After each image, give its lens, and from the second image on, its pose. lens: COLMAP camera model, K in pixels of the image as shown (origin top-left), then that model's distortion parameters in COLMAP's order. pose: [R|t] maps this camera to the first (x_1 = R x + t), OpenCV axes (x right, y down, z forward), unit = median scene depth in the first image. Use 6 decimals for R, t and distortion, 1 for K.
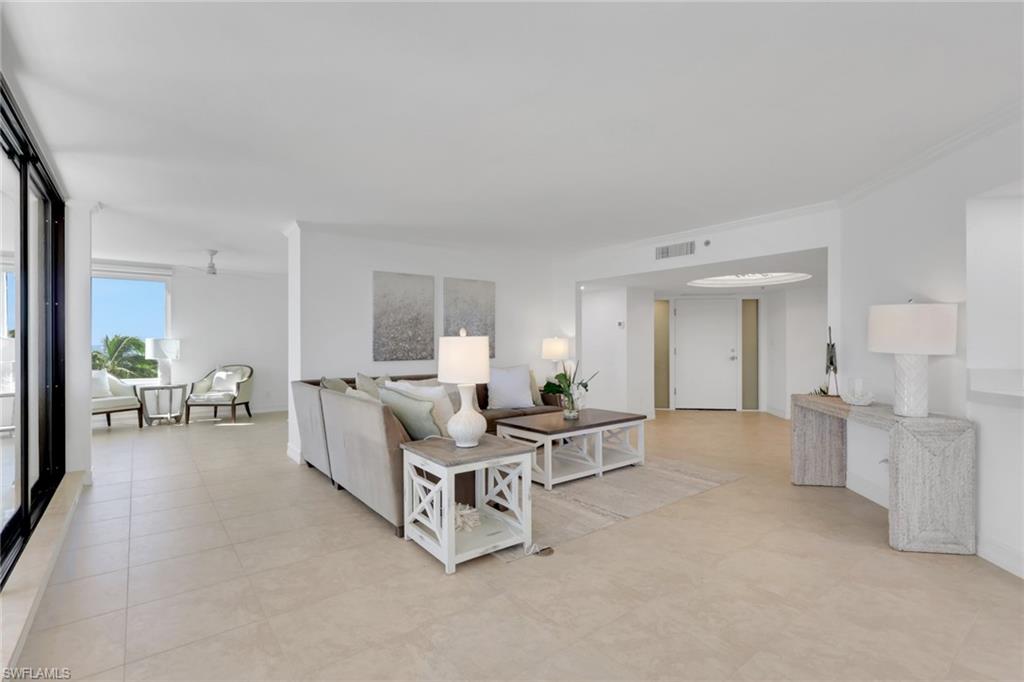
lens RADIAL K [[476.7, 0, 516.2], [0, 476.7, 340.9], [0, 0, 1]] dist [-0.004283, -0.002000]
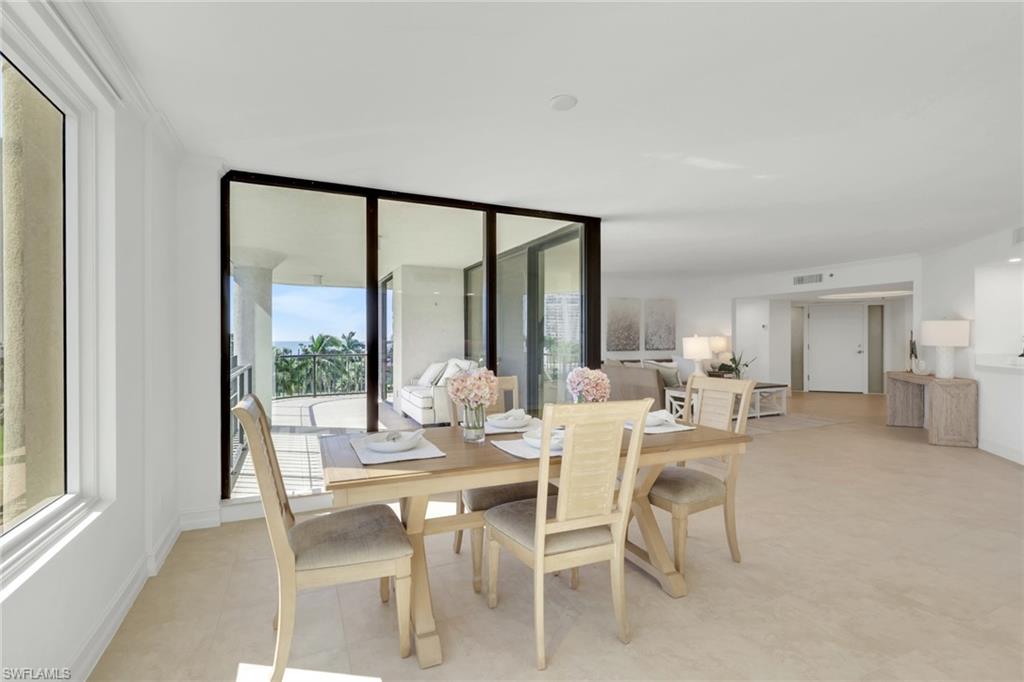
lens RADIAL K [[476.7, 0, 506.7], [0, 476.7, 342.7], [0, 0, 1]] dist [-0.004283, -0.002000]
pose [[0.969558, 0.000560, -0.244861, -0.227993], [0.001882, 0.999951, 0.009736, -0.003794], [0.244855, -0.009901, 0.969509, -0.711836]]
